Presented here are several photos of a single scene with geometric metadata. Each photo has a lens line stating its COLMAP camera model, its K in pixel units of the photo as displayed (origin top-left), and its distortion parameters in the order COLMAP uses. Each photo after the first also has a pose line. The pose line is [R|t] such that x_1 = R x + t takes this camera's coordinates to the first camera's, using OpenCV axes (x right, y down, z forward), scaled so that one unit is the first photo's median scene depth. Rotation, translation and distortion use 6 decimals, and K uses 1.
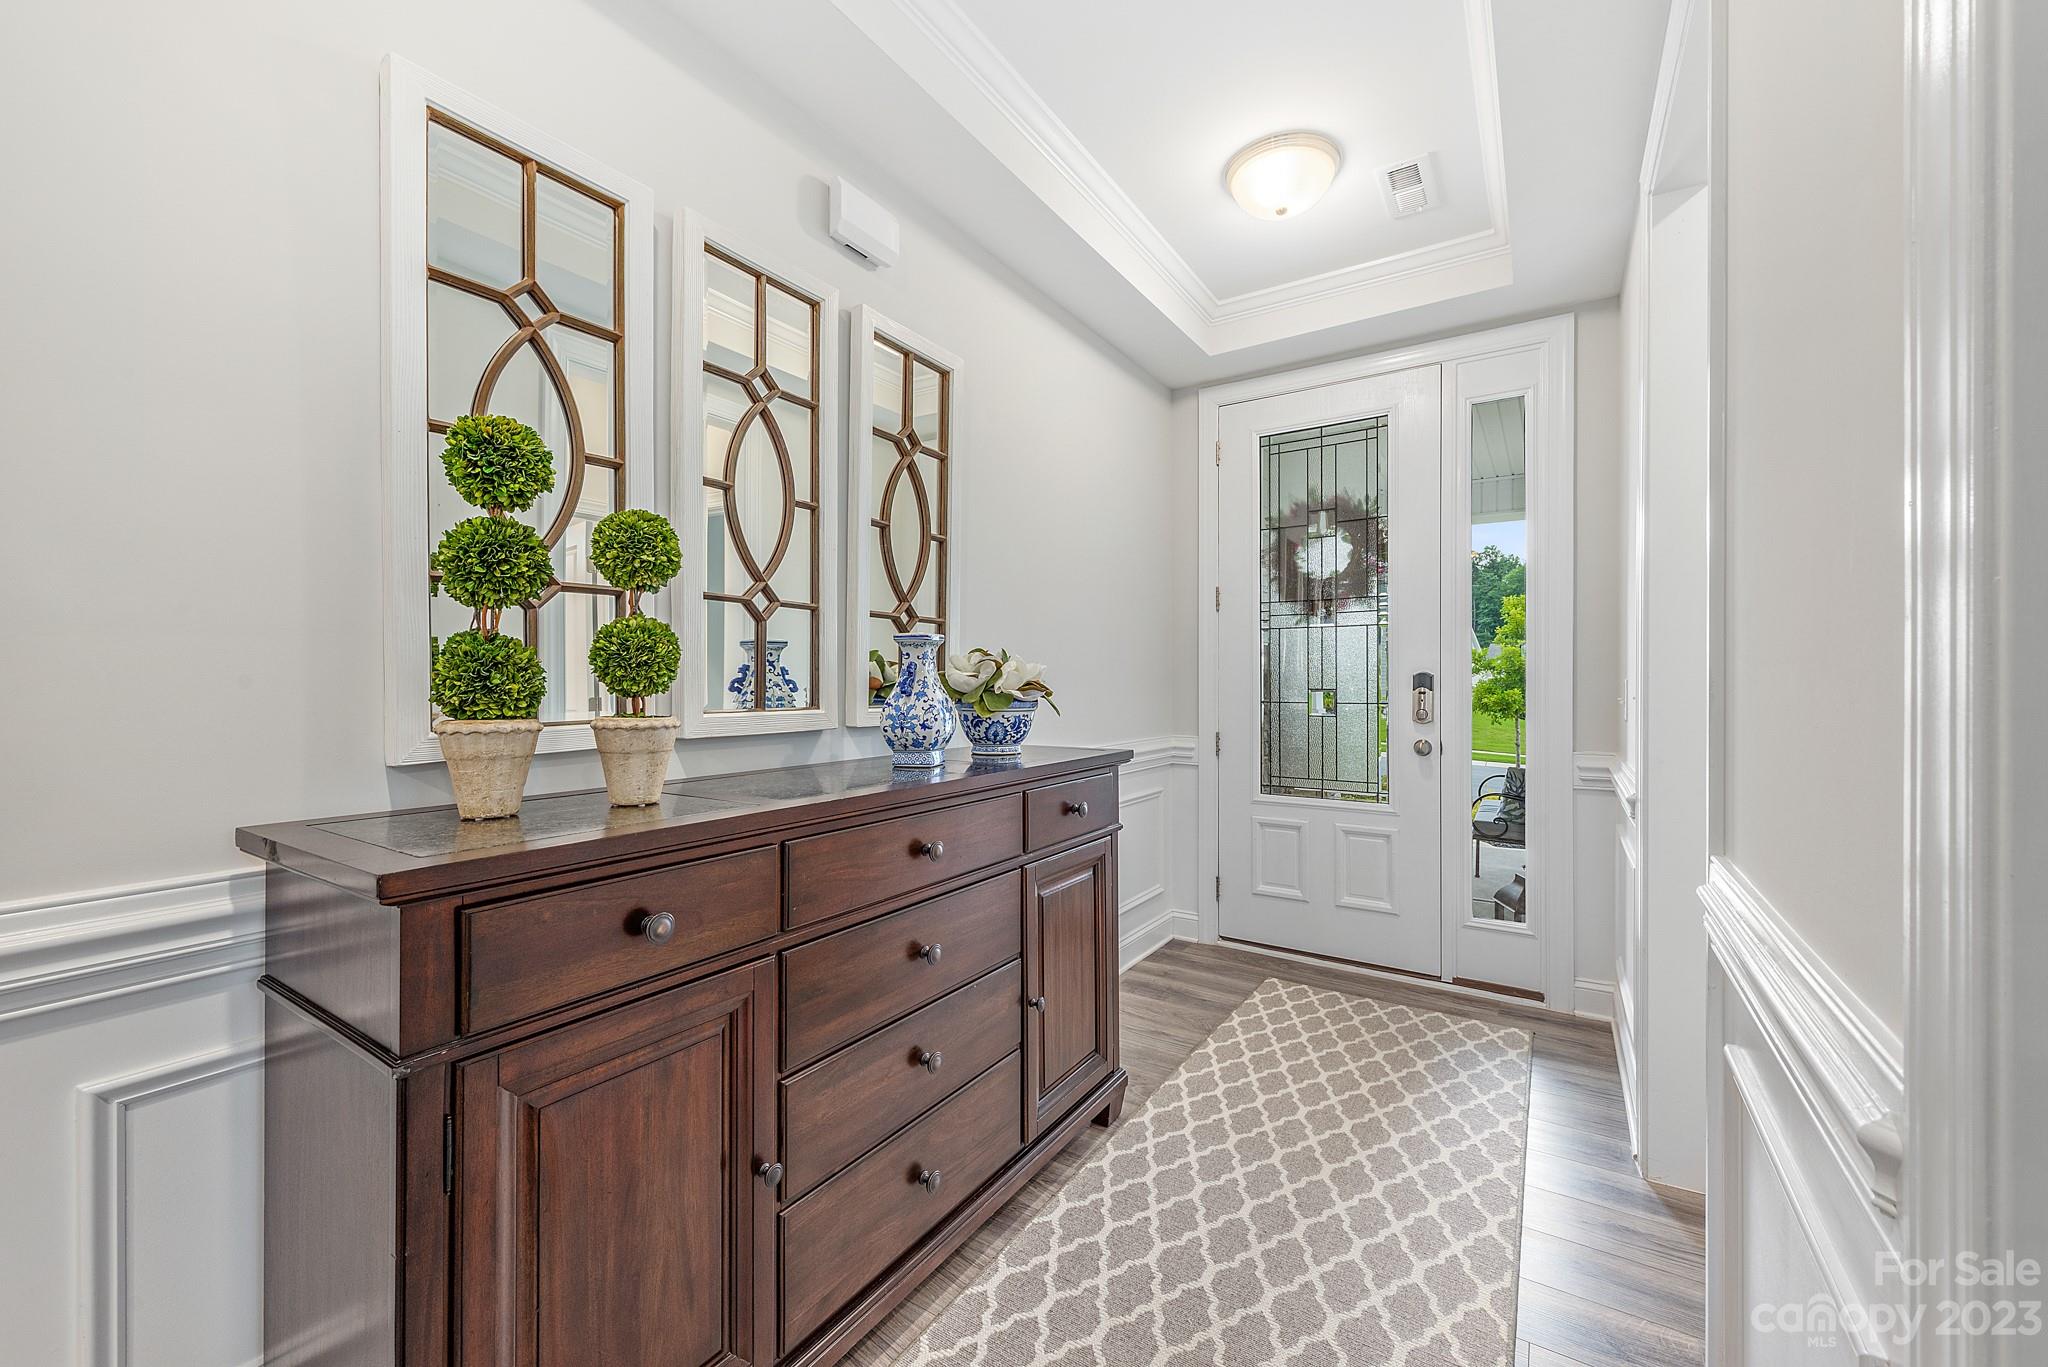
lens RADIAL K [[803.7, 0, 1030.9], [0, 803.7, 674.4], [0, 0, 1]] dist [0.006862, -0.001929]
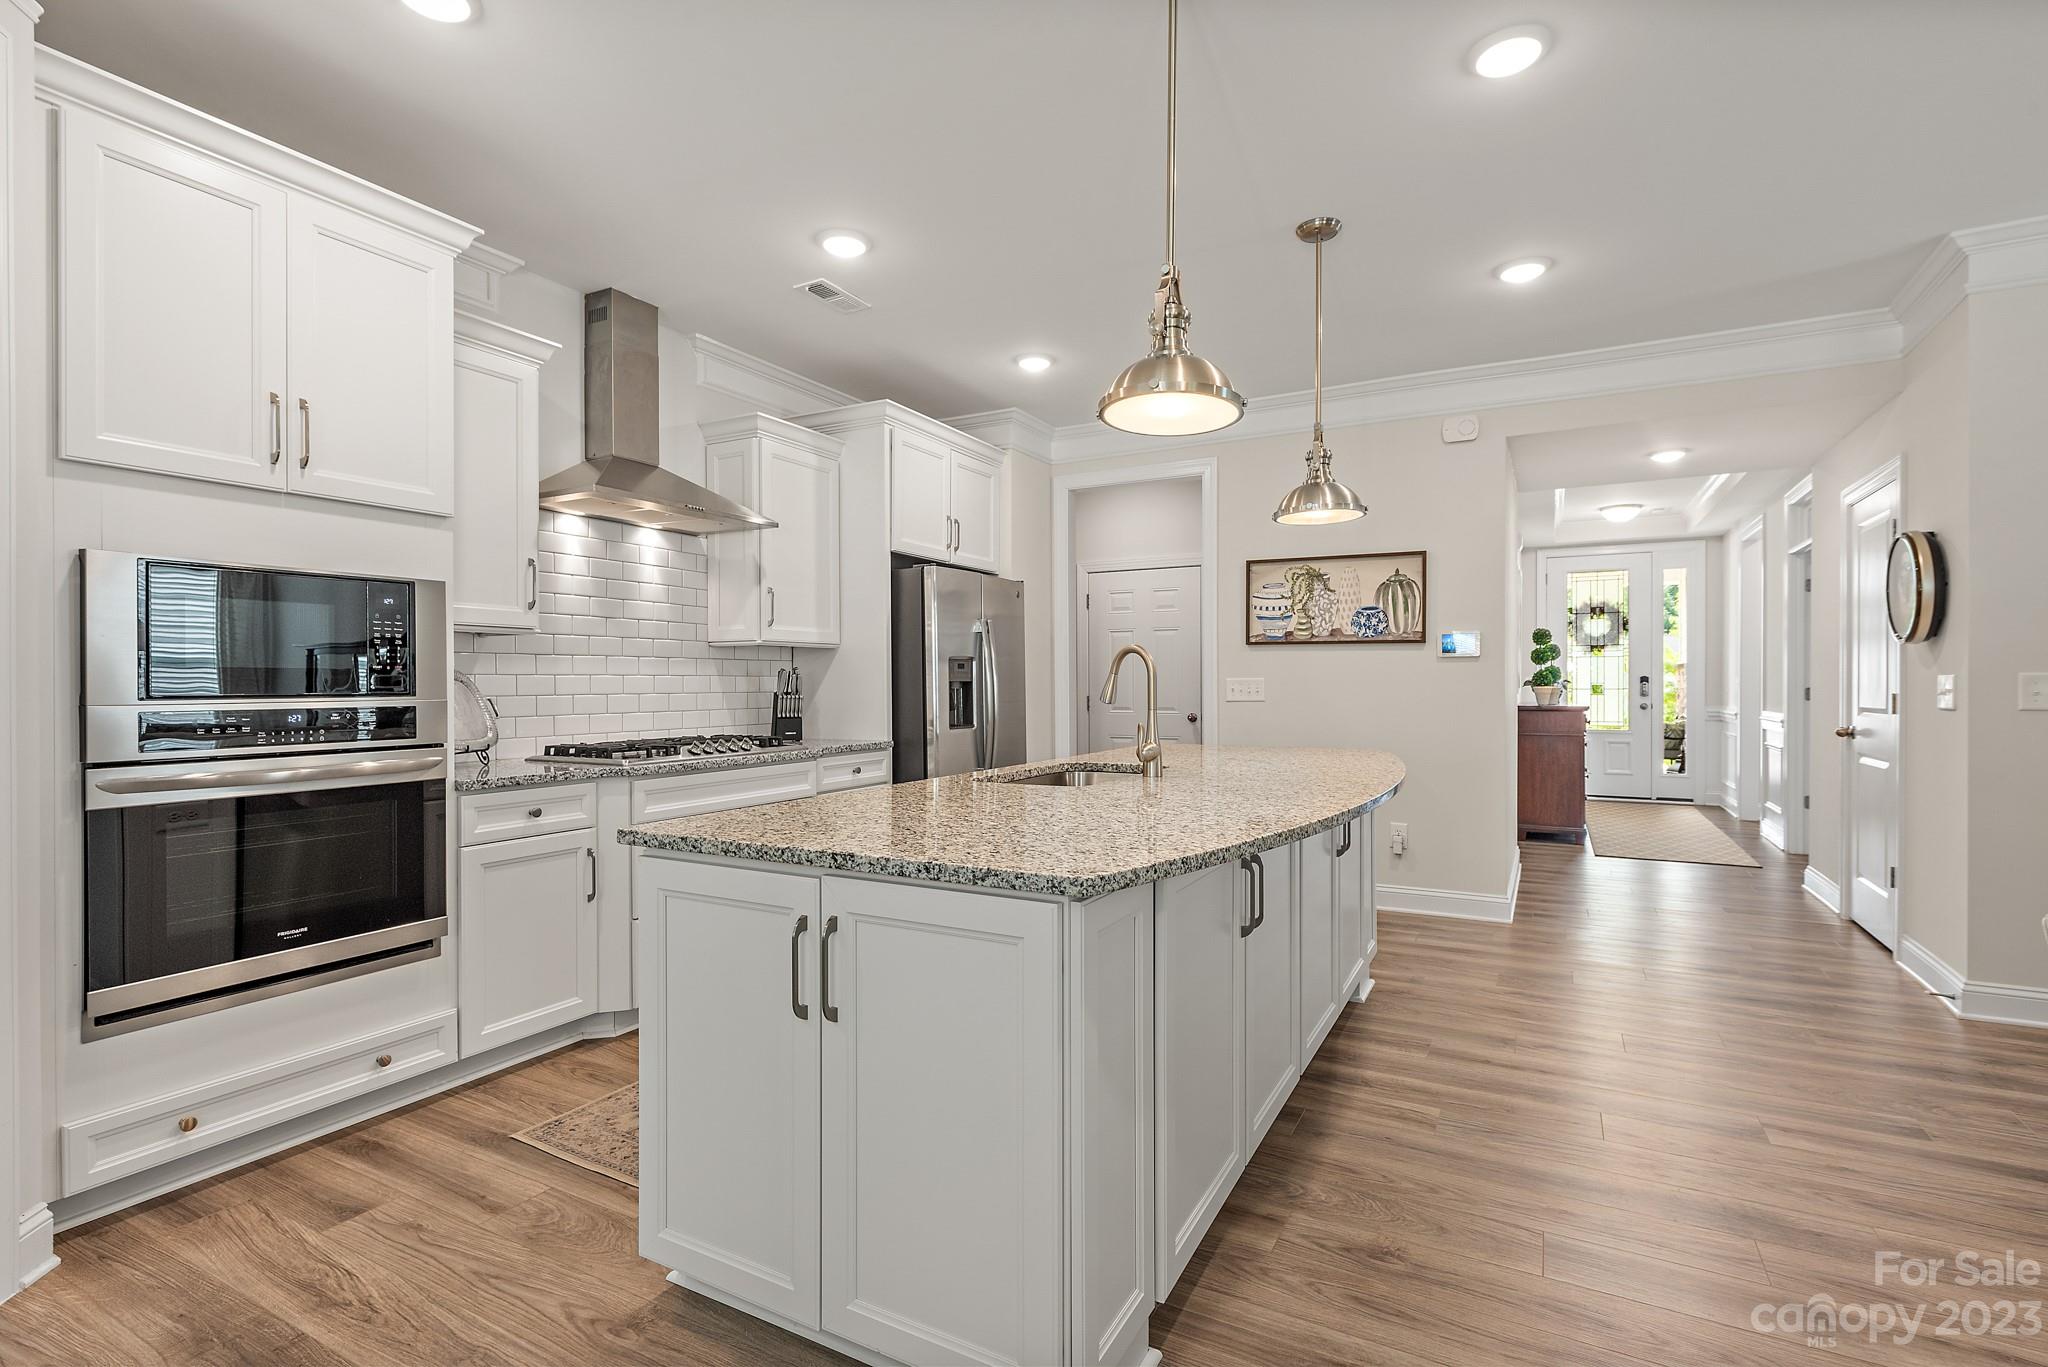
lens RADIAL K [[947.4, 0, 1035.7], [0, 947.4, 691.9], [0, 0, 1]] dist [0.002155, -0.000077]
pose [[0.997132, -0.003526, 0.075601, -1.614543], [0.002498, 0.999903, 0.013696, 0.001685], [-0.075642, -0.013468, 0.997044, -1.787832]]
